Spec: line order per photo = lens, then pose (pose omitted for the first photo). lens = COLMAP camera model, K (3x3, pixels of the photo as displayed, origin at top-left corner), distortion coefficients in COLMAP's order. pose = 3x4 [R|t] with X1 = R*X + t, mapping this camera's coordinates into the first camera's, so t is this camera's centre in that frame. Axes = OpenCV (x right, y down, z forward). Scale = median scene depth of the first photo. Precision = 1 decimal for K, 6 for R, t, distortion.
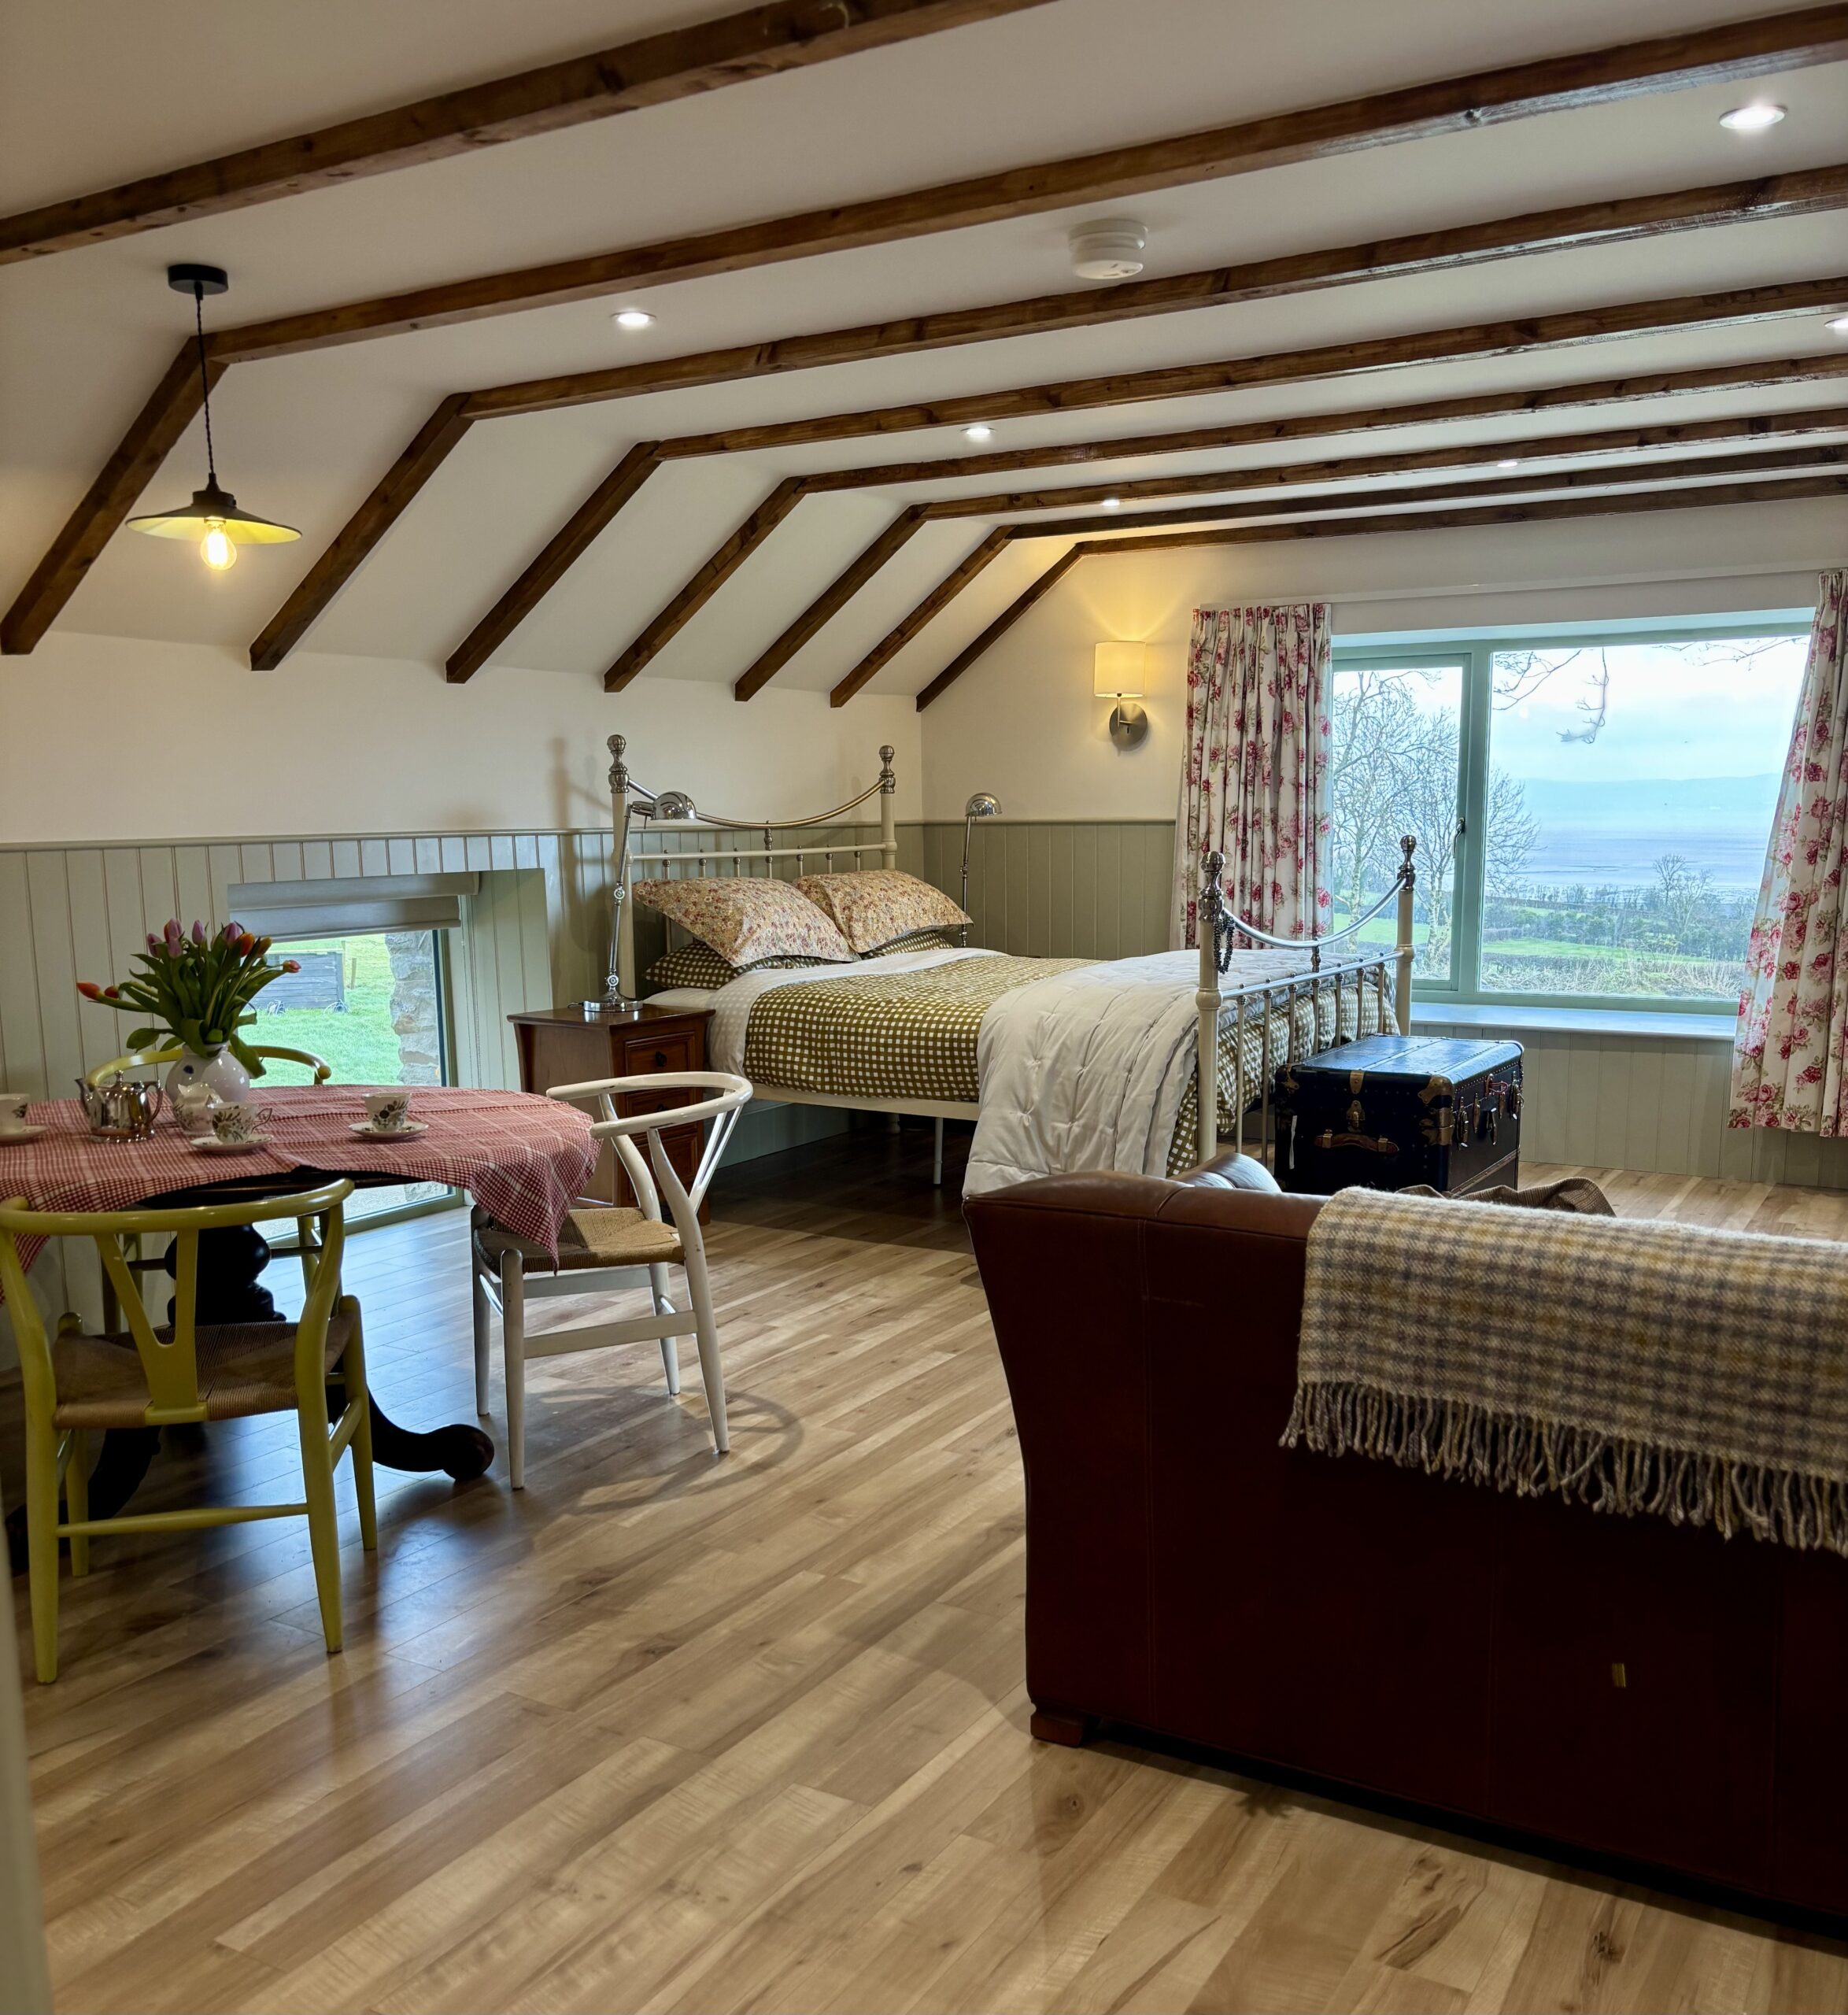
lens RADIAL K [[1892.0, 0, 946.2], [0, 1892.0, 1111.4], [0, 0, 1]] dist [0.059146, 0.000000]
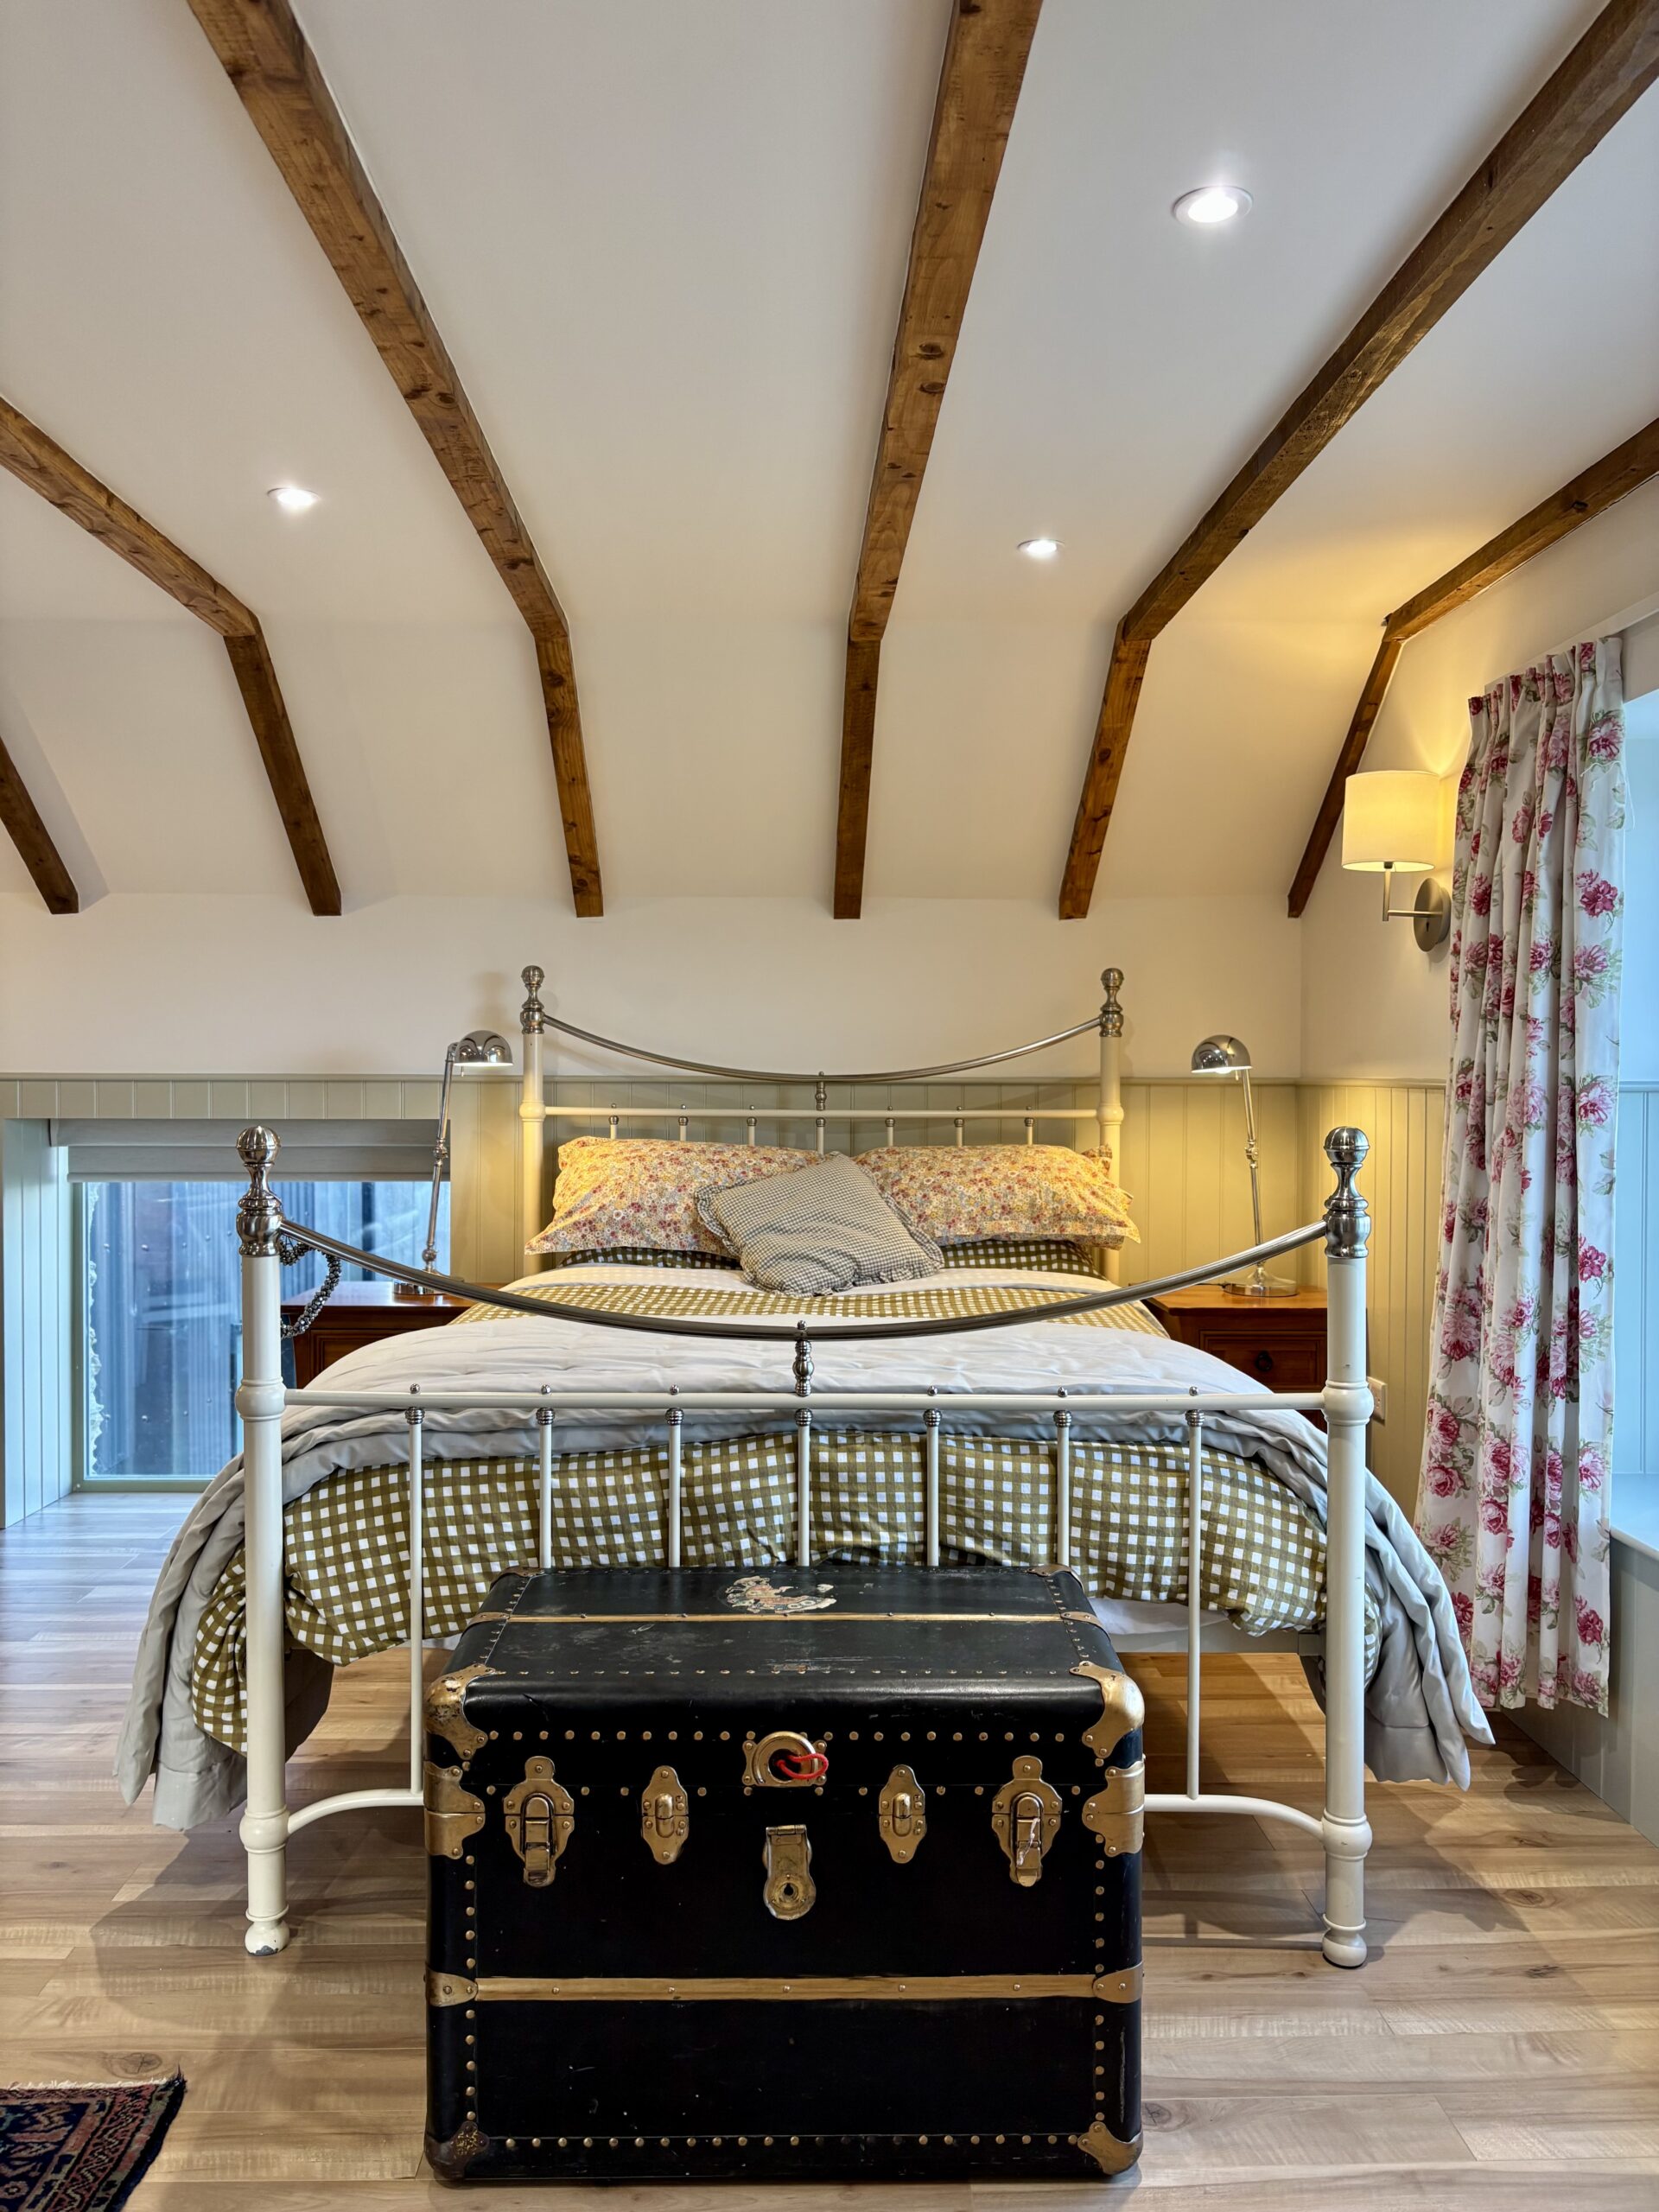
lens RADIAL K [[1705.0, 0, 817.0], [0, 1705.0, 1113.6], [0, 0, 1]] dist [0.064832, -0.081838]
pose [[0.530016, 0.038257, -0.847124, 0.538920], [-0.146445, 0.988102, -0.047001, -0.119365], [0.835247, 0.148968, 0.529312, 0.733871]]
